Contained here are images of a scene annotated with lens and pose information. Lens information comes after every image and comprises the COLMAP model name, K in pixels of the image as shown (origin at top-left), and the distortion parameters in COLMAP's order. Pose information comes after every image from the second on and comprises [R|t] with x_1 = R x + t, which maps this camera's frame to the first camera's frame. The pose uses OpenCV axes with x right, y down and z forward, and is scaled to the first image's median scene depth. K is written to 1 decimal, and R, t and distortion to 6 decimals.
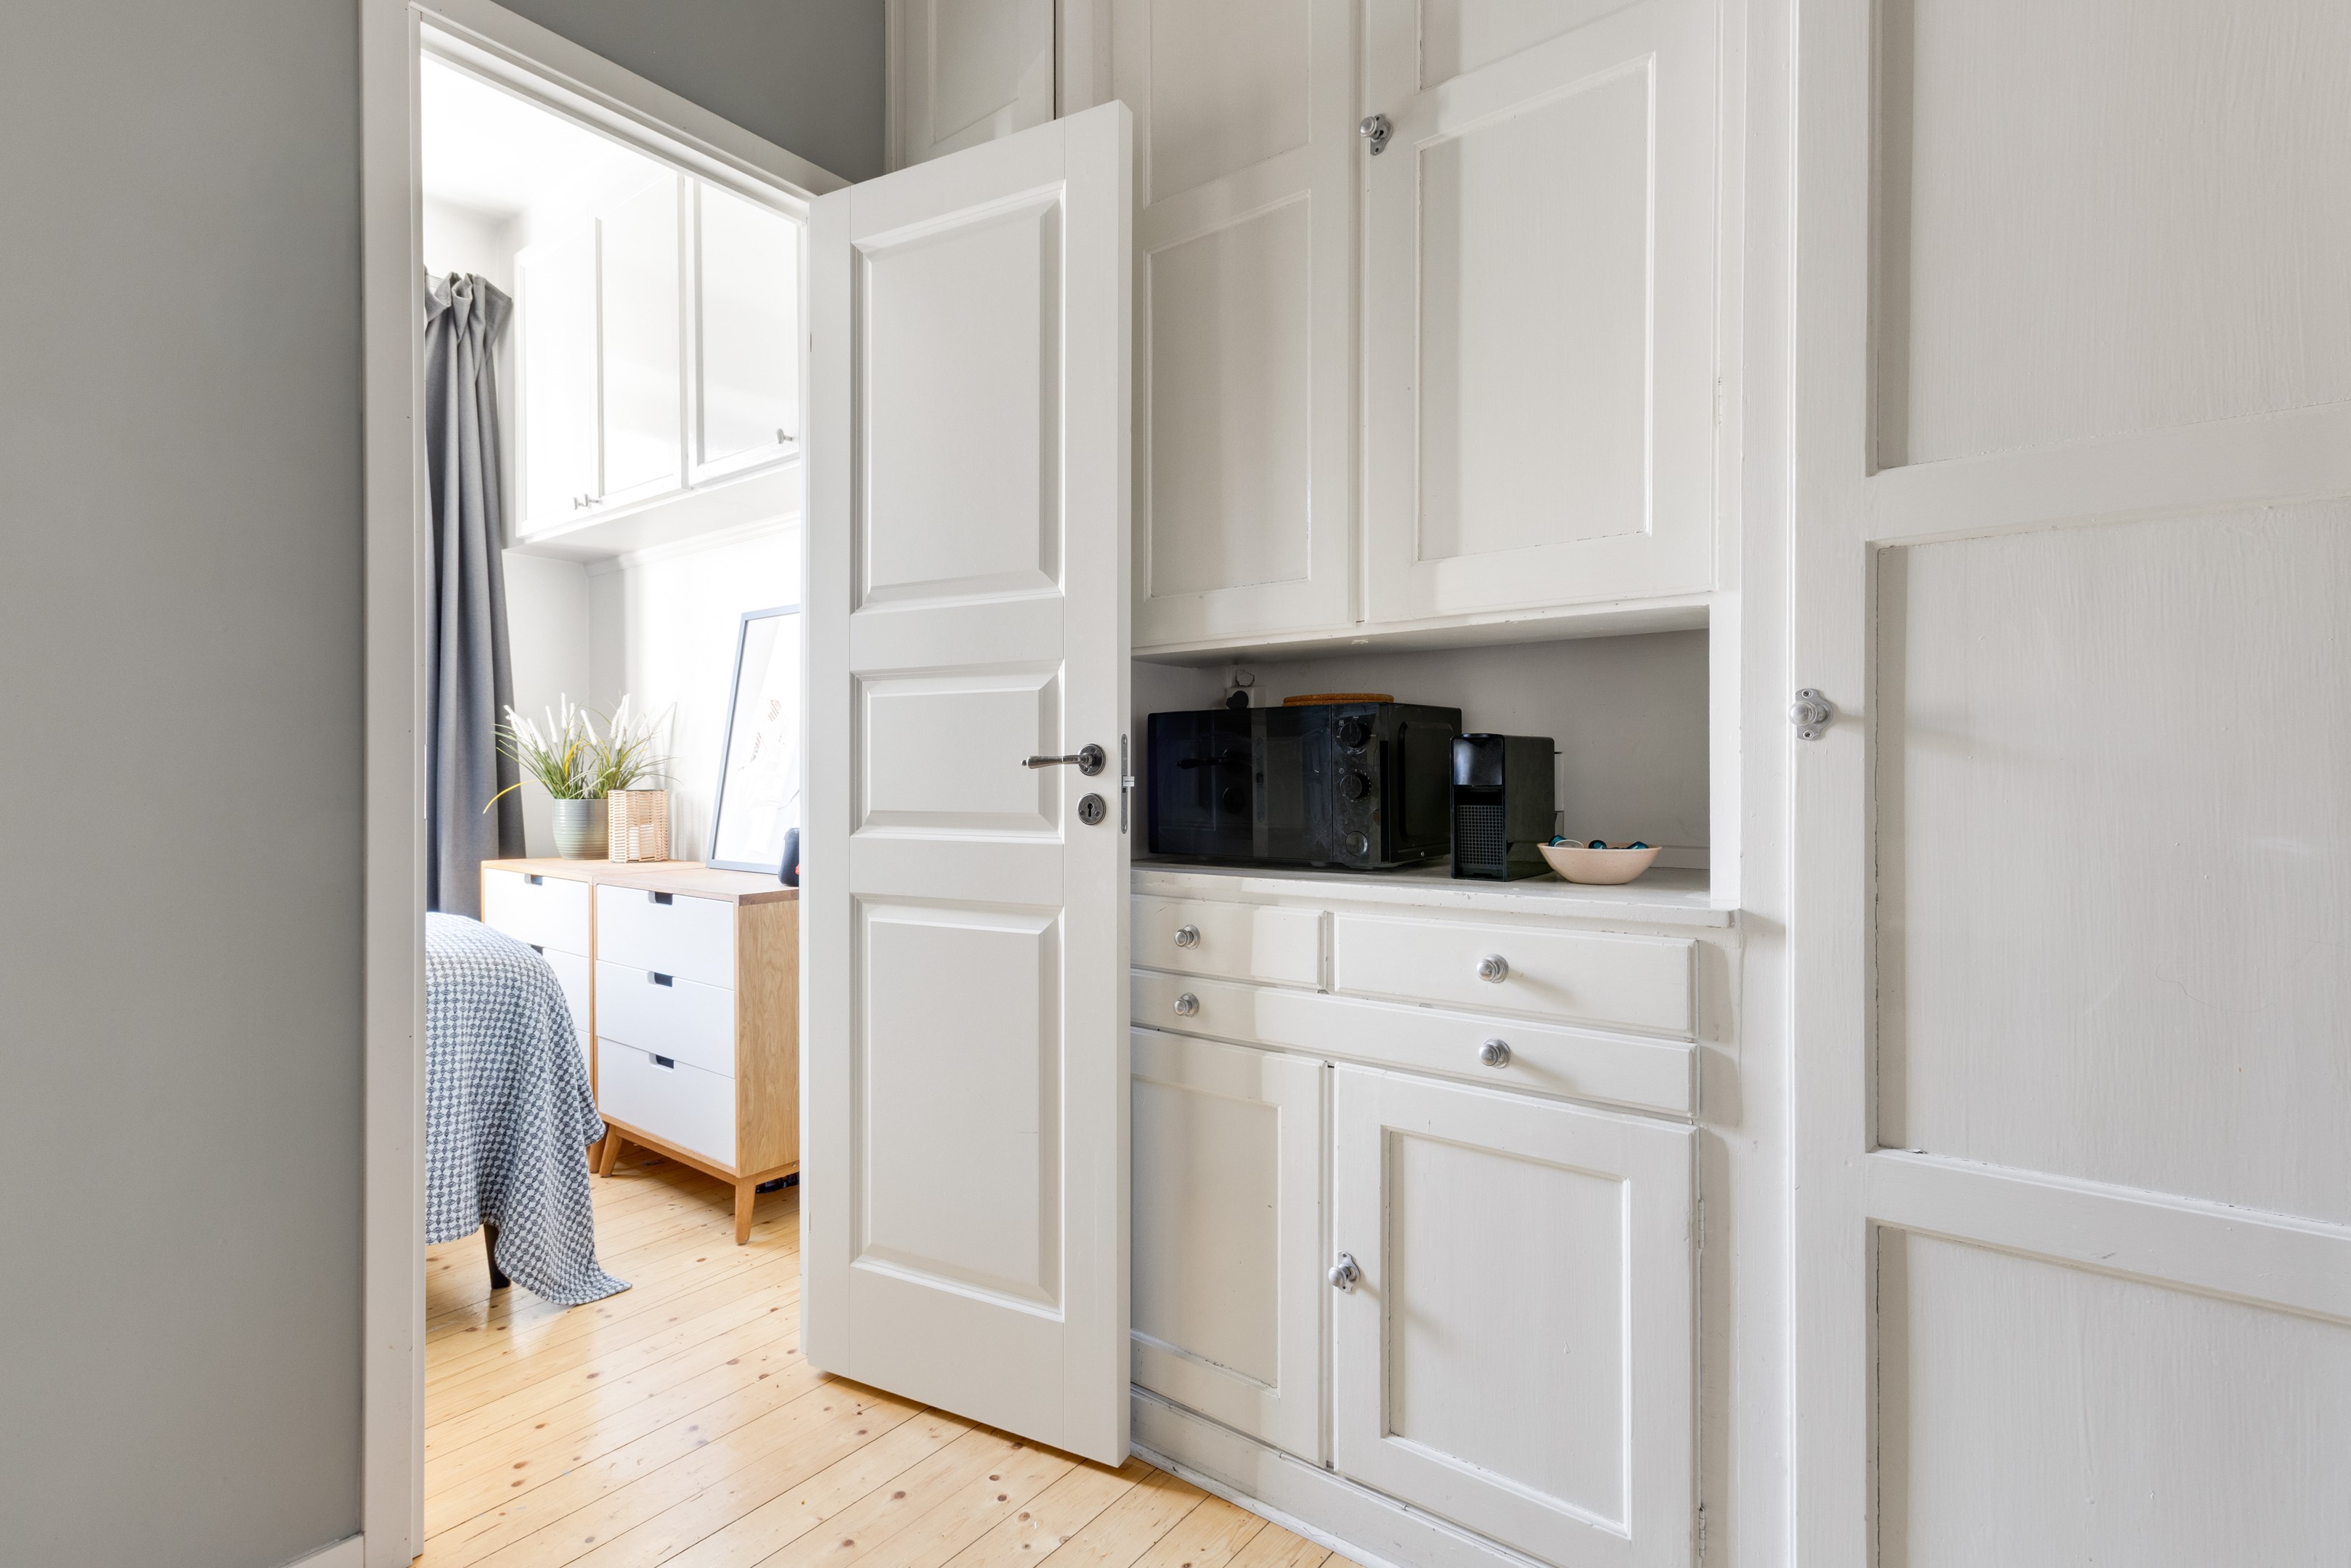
lens RADIAL K [[1159.1, 0, 1213.4], [0, 1159.1, 778.5], [0, 0, 1]] dist [0.007086, -0.000830]
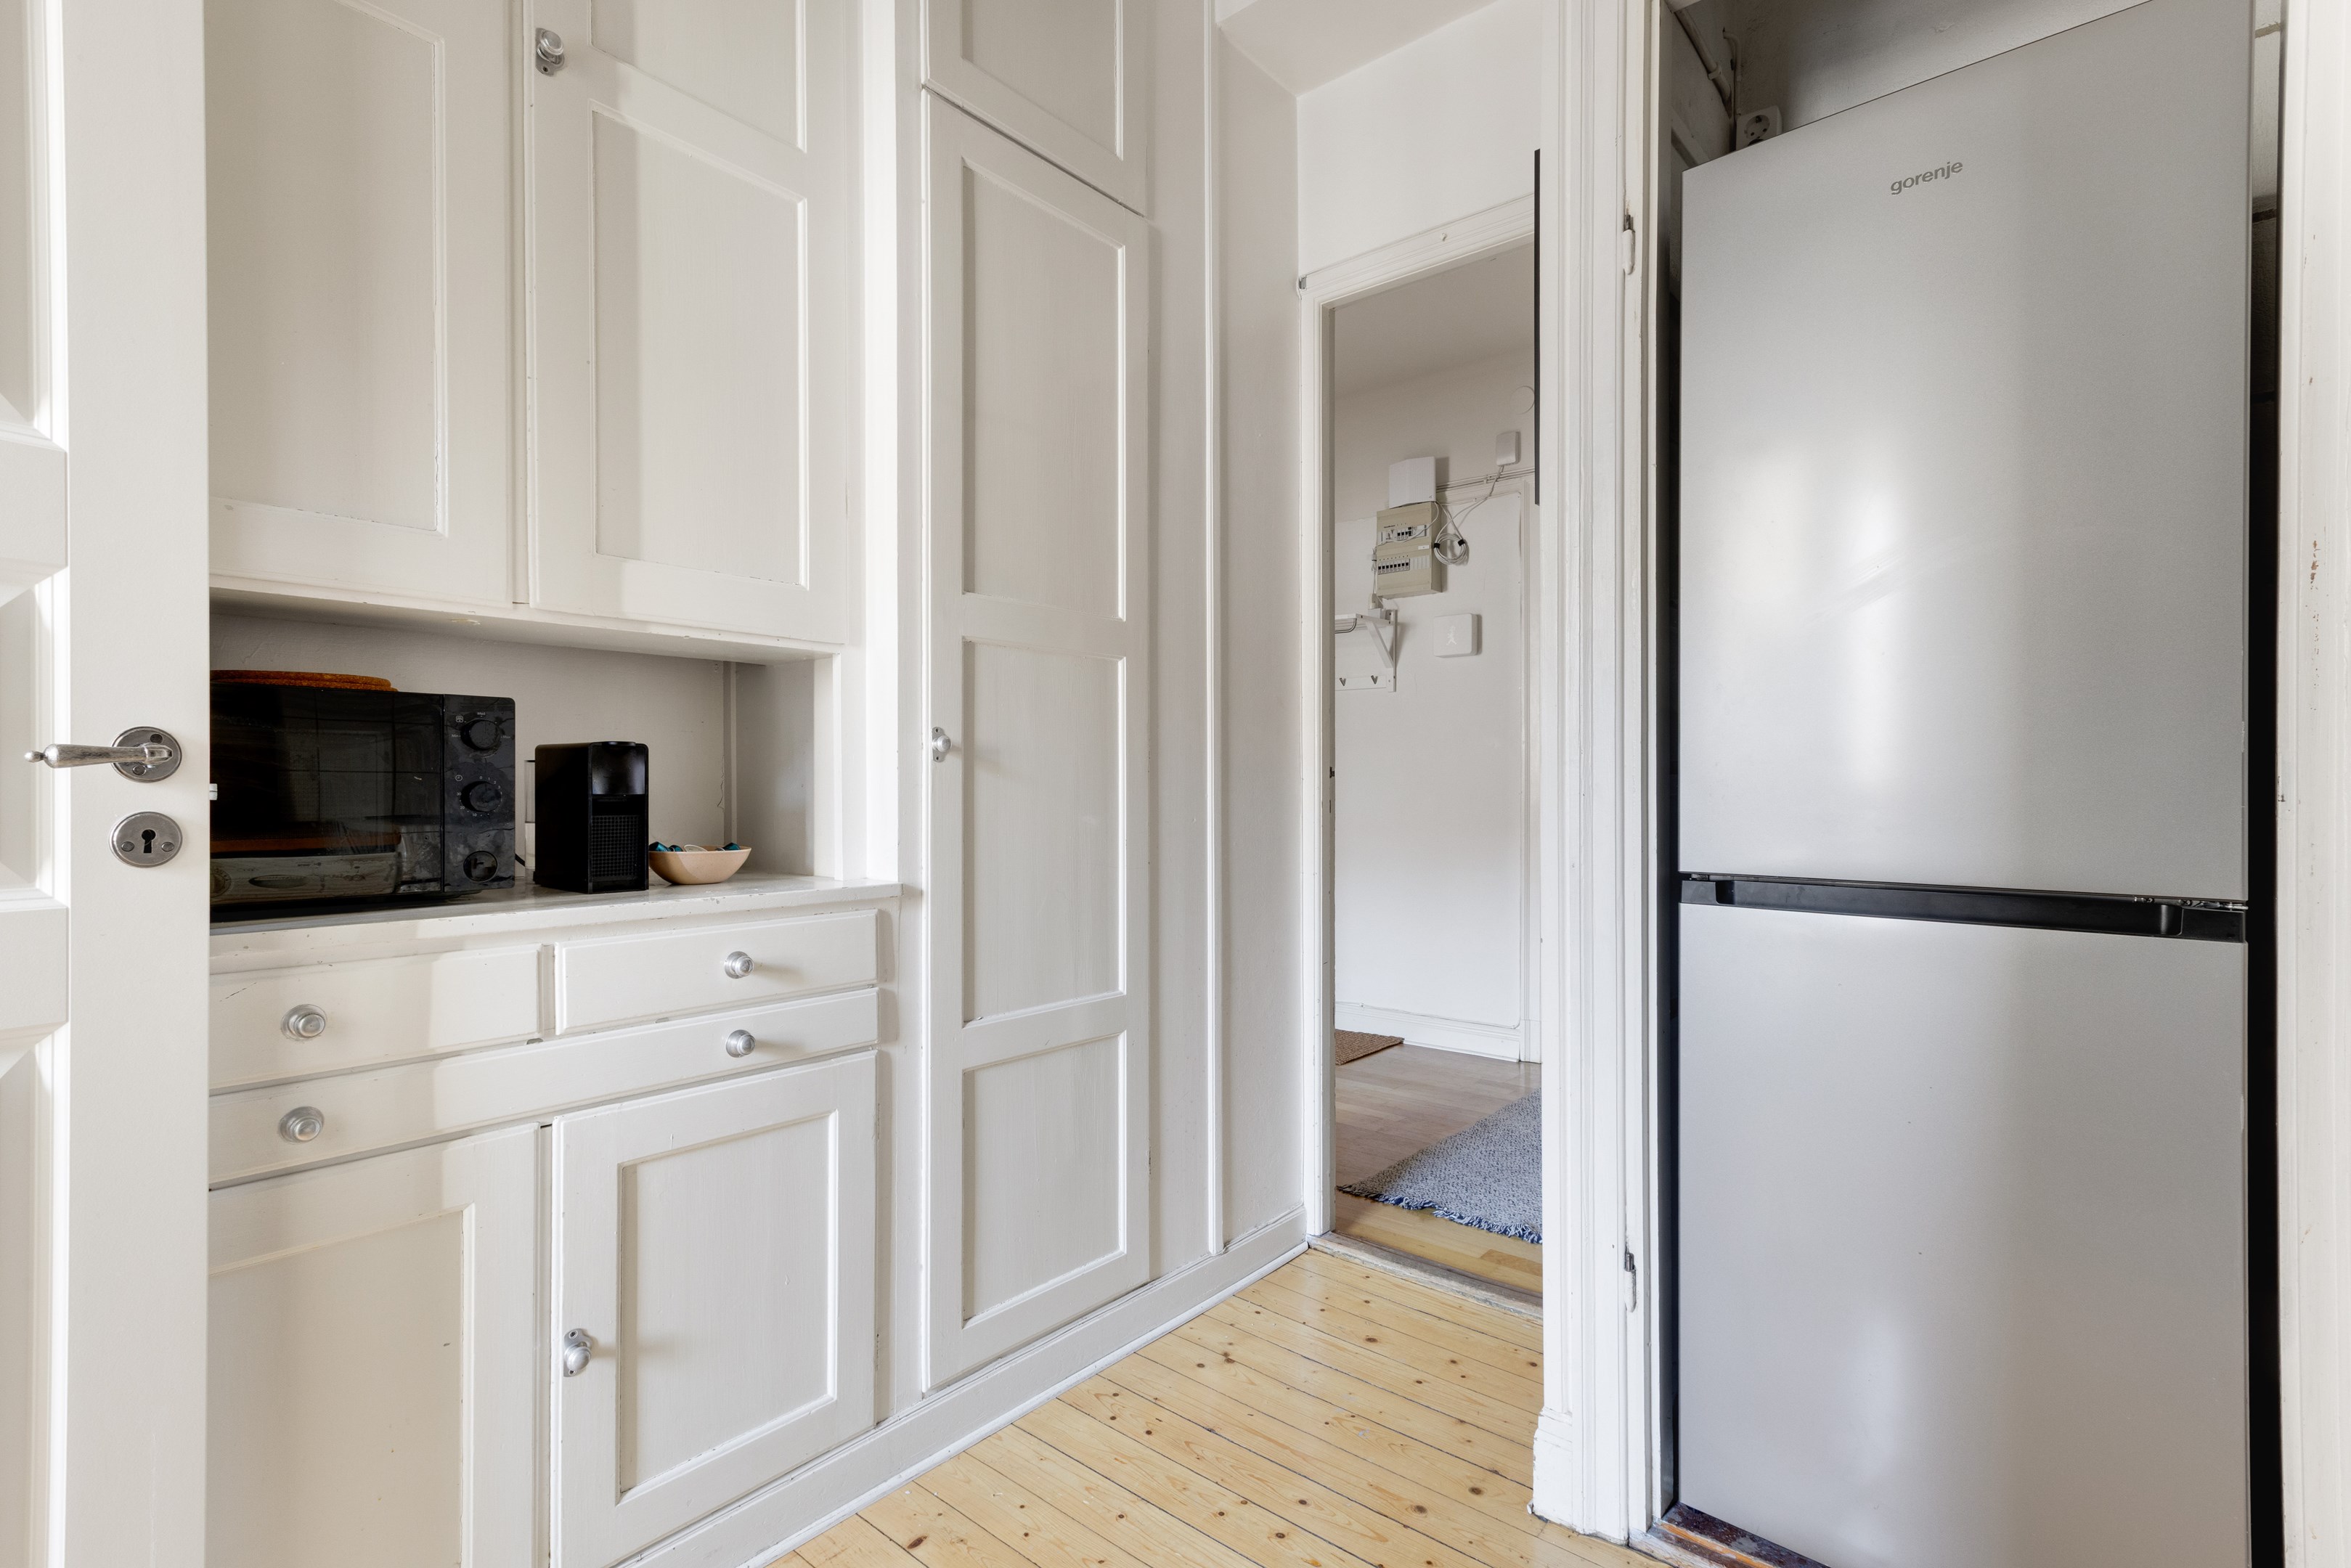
lens RADIAL K [[1092.1, 0, 1173.2], [0, 1092.1, 777.9], [0, 0, 1]] dist [0.007384, 0.000089]
pose [[0.041390, 0.008077, 0.999110, -0.696596], [-0.003629, 0.999962, -0.007934, -0.002327], [-0.999136, -0.003297, 0.041418, 0.515523]]
